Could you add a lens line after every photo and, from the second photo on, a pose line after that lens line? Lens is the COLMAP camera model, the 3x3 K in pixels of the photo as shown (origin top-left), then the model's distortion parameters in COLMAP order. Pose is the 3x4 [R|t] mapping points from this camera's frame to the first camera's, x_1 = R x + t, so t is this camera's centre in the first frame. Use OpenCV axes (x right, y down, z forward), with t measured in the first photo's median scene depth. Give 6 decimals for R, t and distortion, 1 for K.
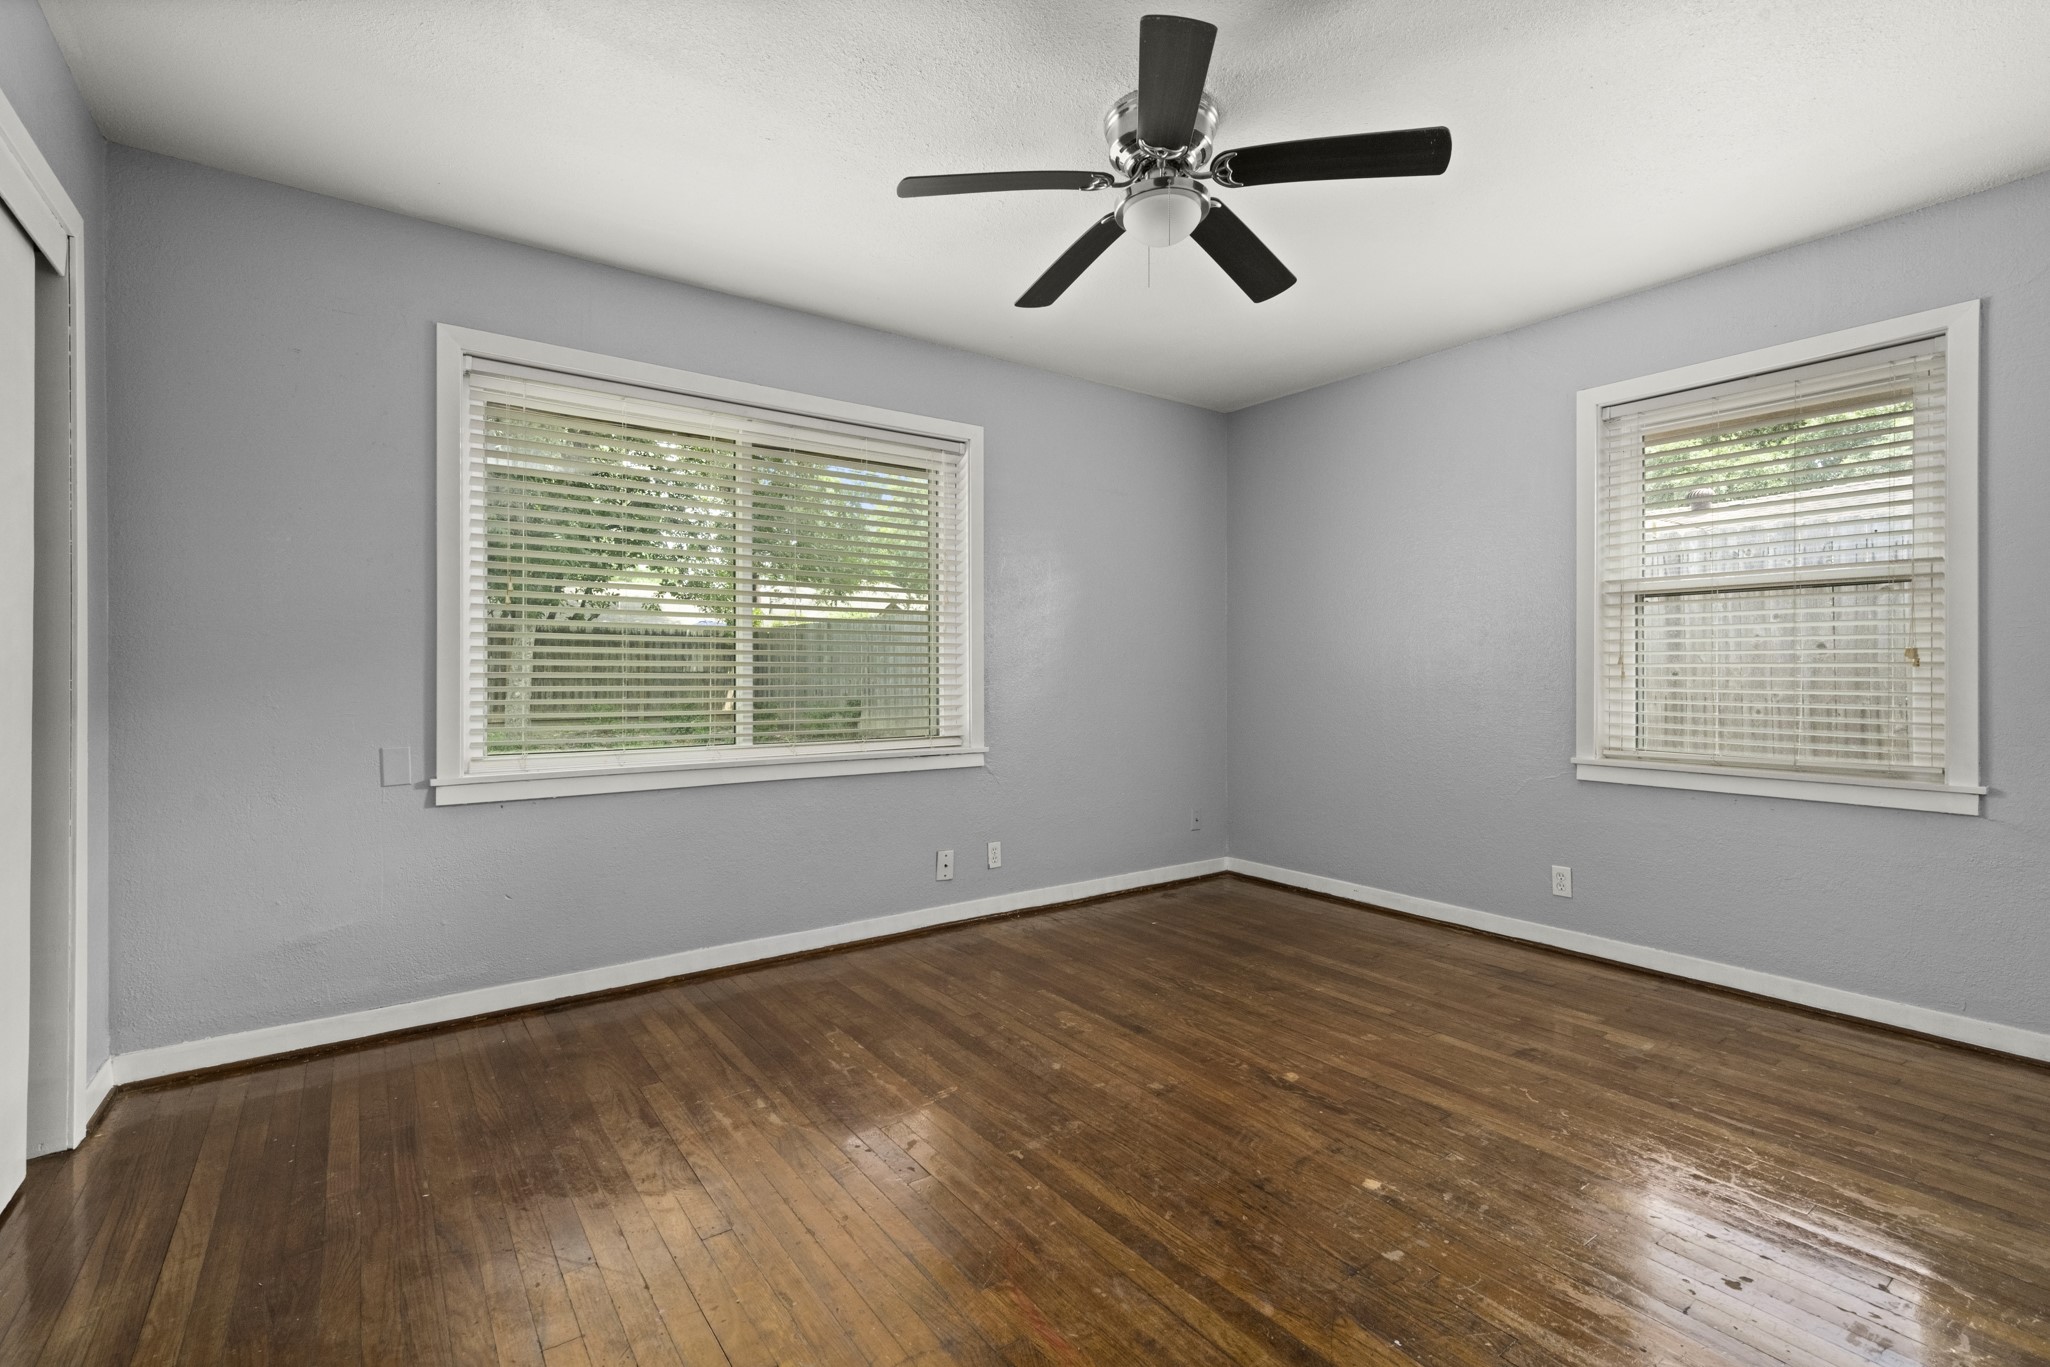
lens RADIAL K [[933.7, 0, 1024.4], [0, 933.7, 679.8], [0, 0, 1]] dist [0.002117, 0.000195]
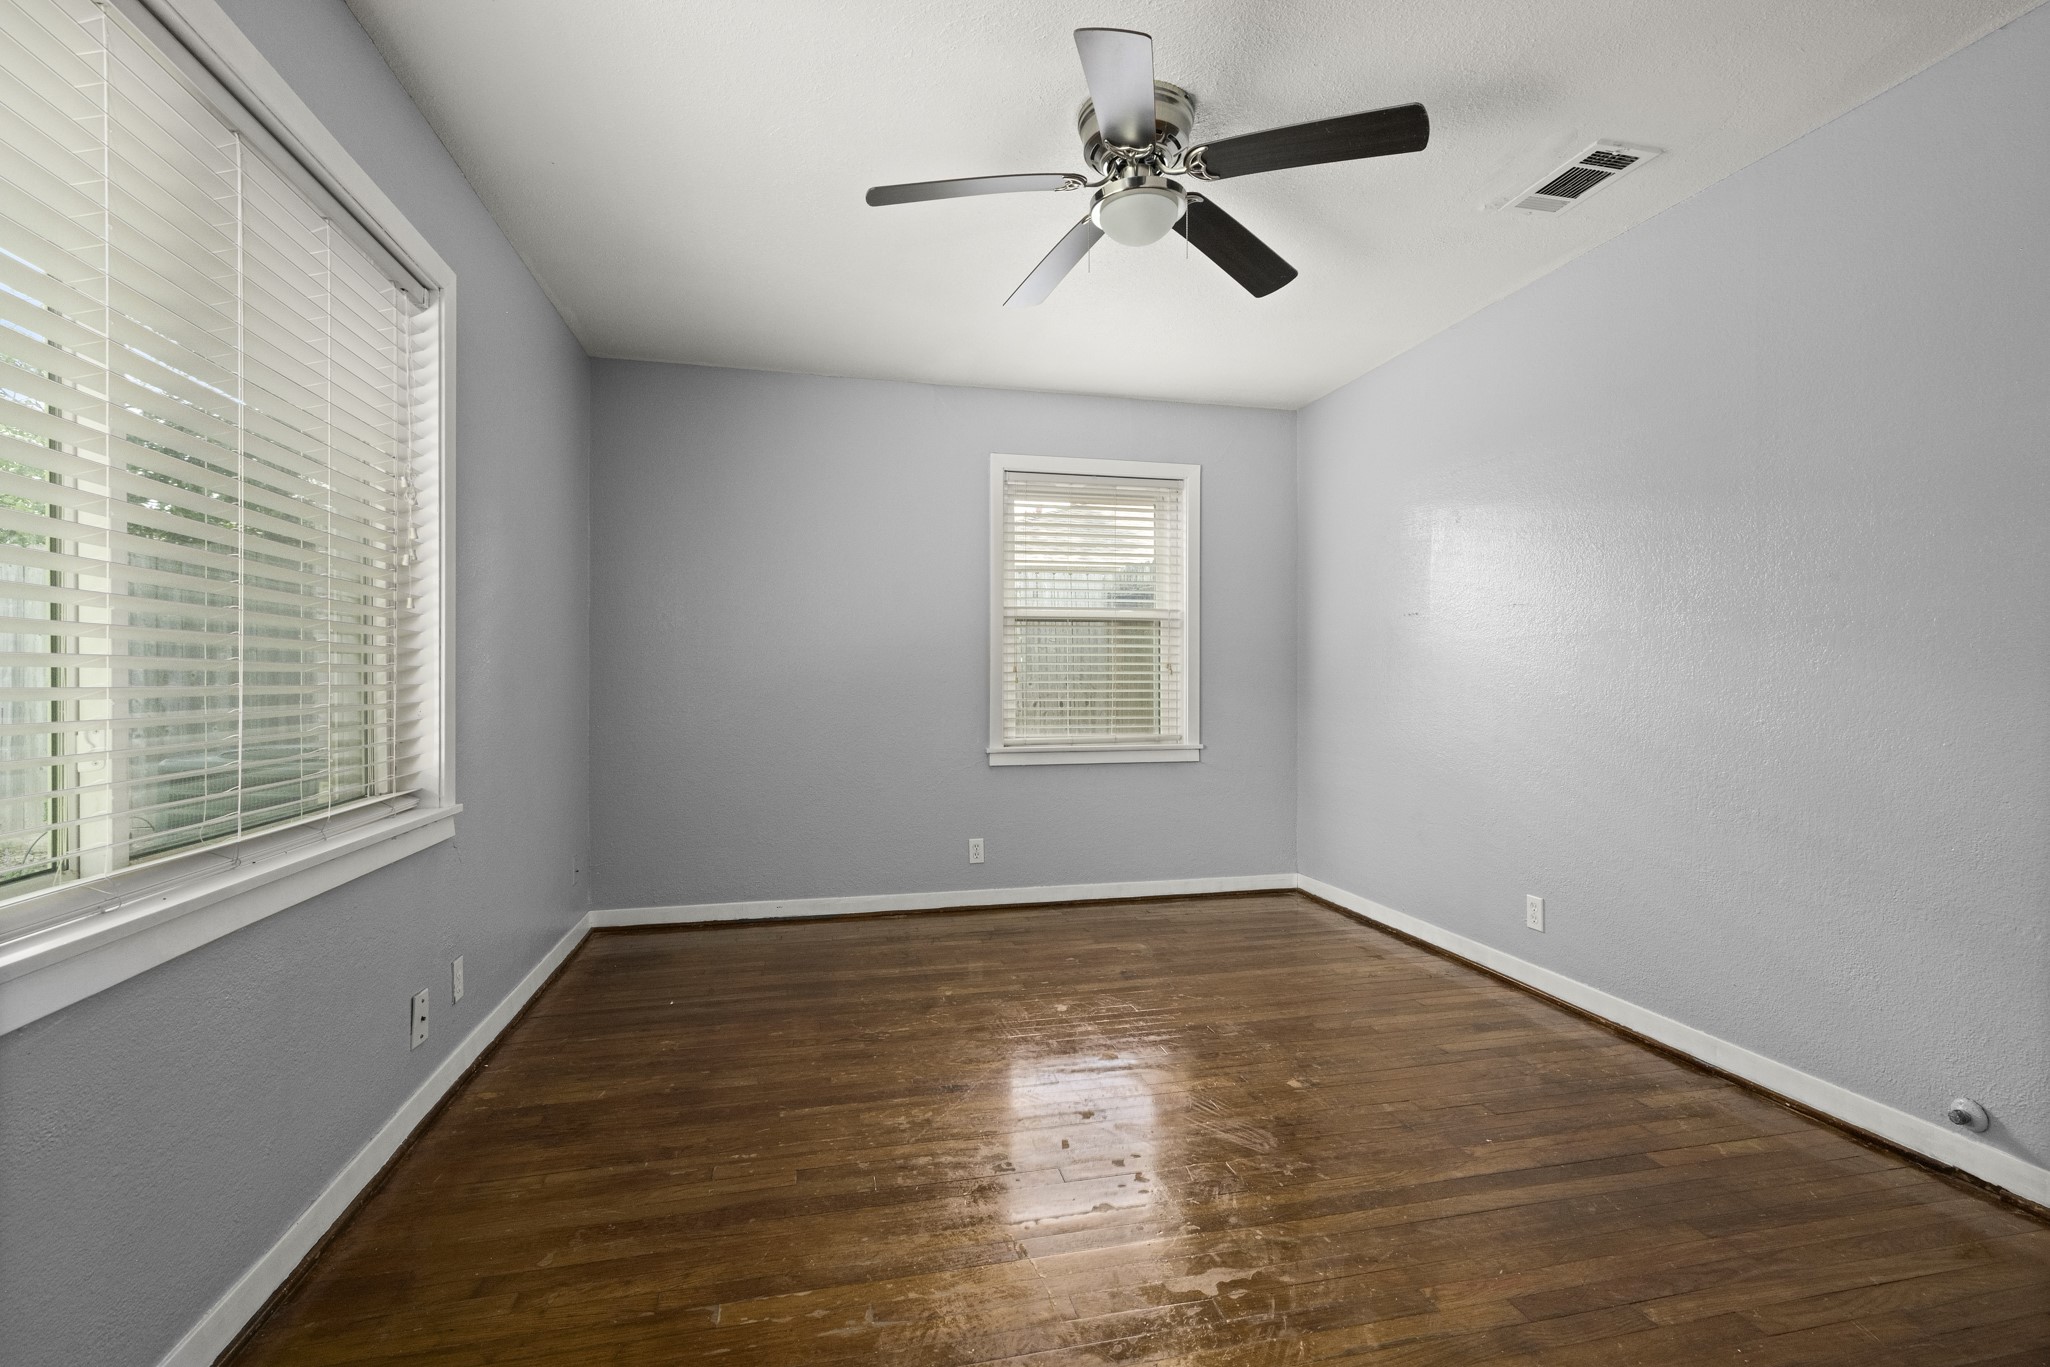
lens RADIAL K [[933.7, 0, 1022.5], [0, 933.7, 679.3], [0, 0, 1]] dist [0.002117, 0.000195]
pose [[0.375910, -0.003722, 0.926649, -0.580617], [0.011478, 0.999934, -0.000640, -0.006513], [-0.926585, 0.010877, 0.375928, 0.533728]]
